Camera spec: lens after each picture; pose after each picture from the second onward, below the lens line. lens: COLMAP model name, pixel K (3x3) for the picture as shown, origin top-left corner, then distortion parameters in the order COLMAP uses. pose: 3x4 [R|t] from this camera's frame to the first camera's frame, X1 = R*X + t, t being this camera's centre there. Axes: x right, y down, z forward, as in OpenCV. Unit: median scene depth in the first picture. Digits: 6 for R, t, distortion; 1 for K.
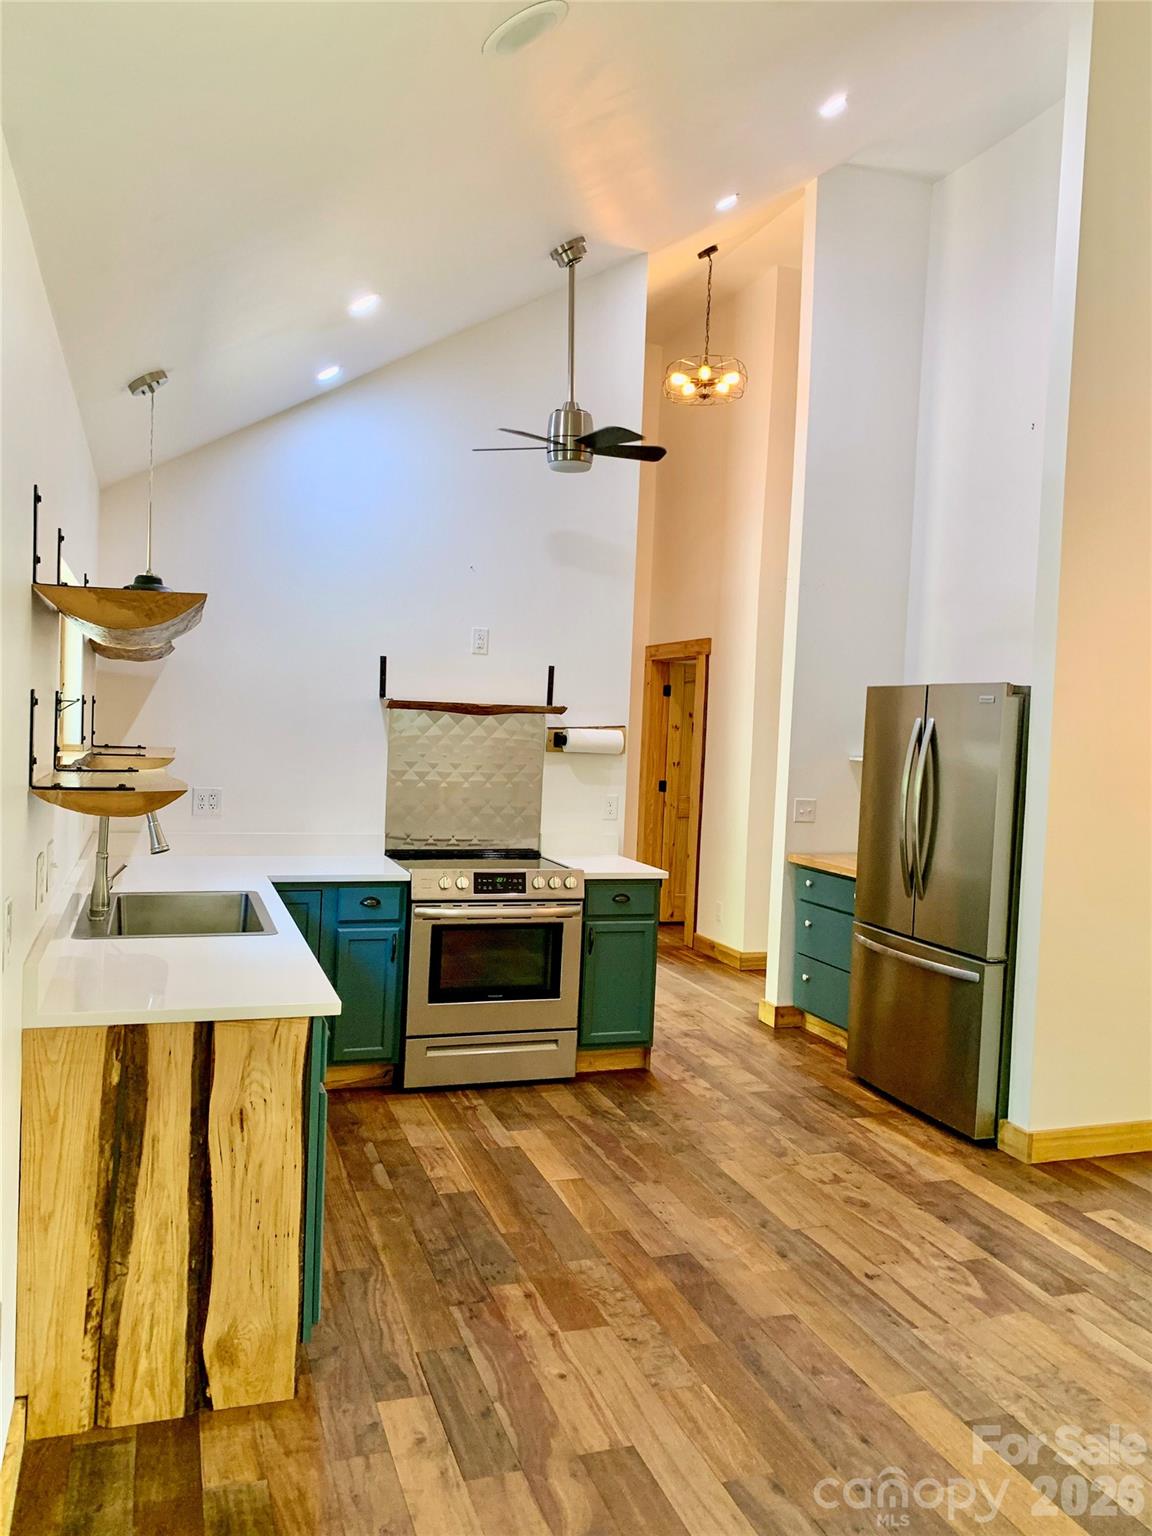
lens RADIAL K [[1182.0, 0, 576.6], [0, 1182.0, 769.8], [0, 0, 1]] dist [0.022709, -0.029788]
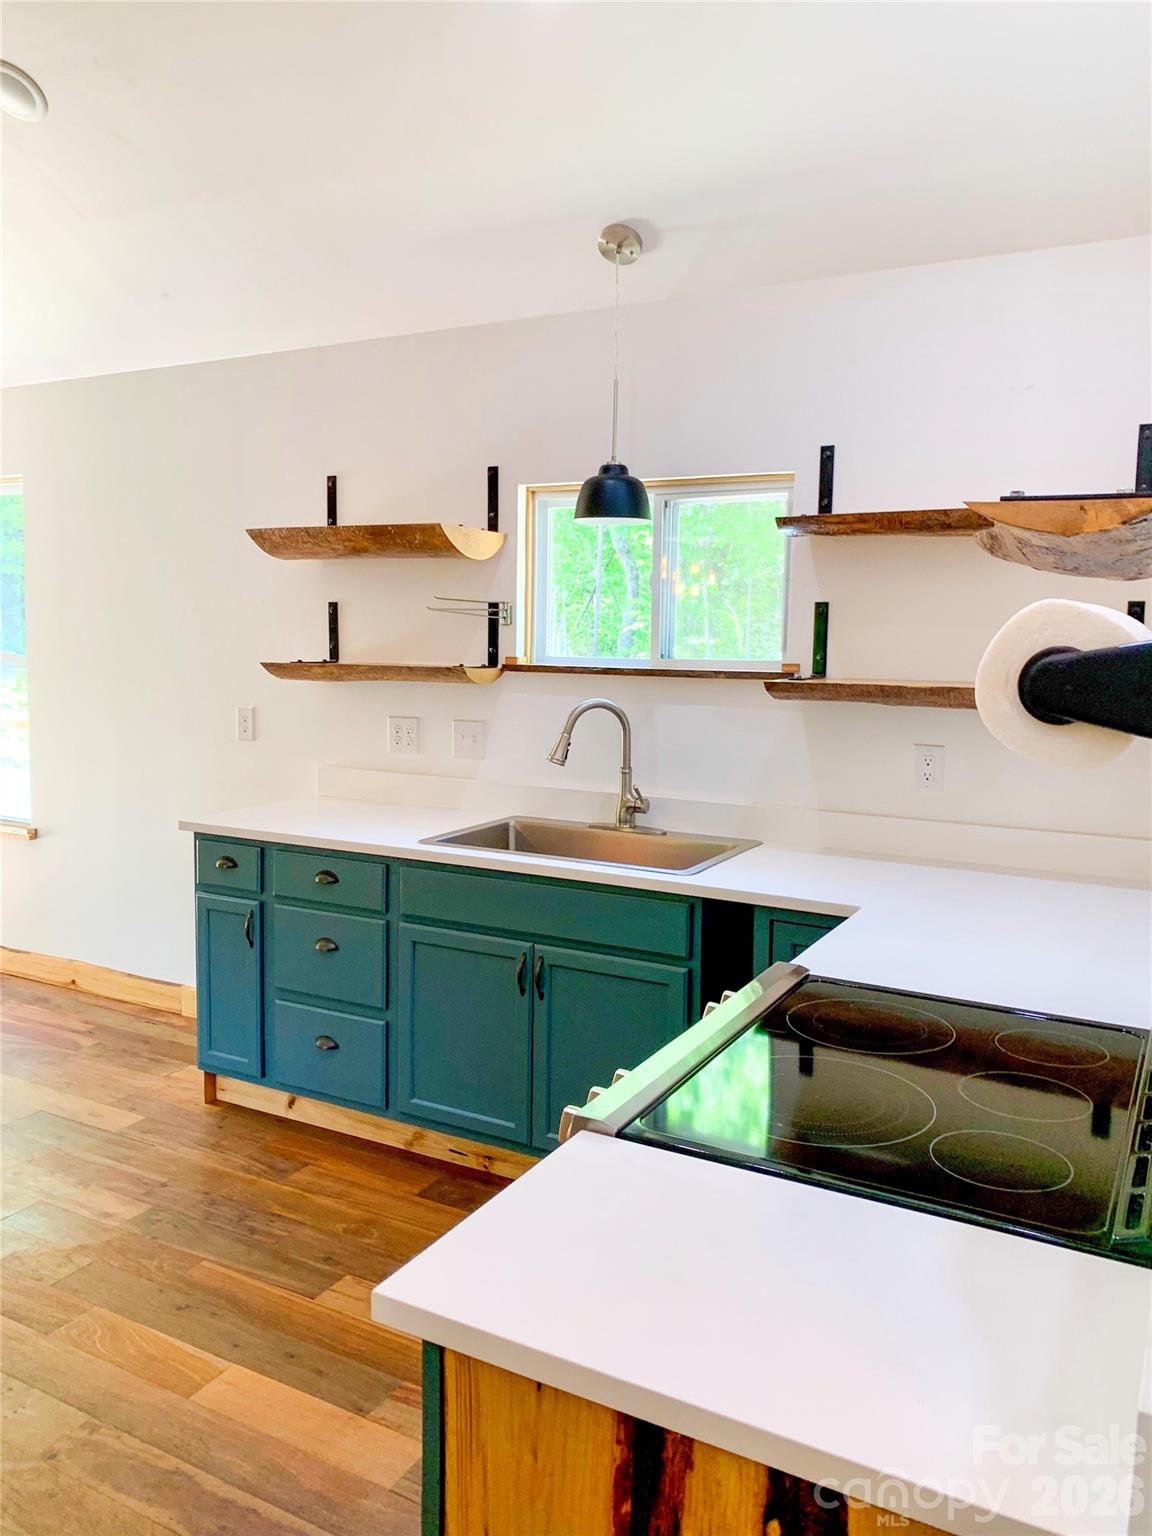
lens RADIAL K [[1182.0, 0, 578.4], [0, 1182.0, 765.5], [0, 0, 1]] dist [0.022709, -0.029788]
pose [[-0.741355, 0.026133, -0.670604, 0.266714], [-0.070058, 0.990769, 0.116058, -0.042479], [0.667447, 0.133021, -0.732680, 1.663923]]
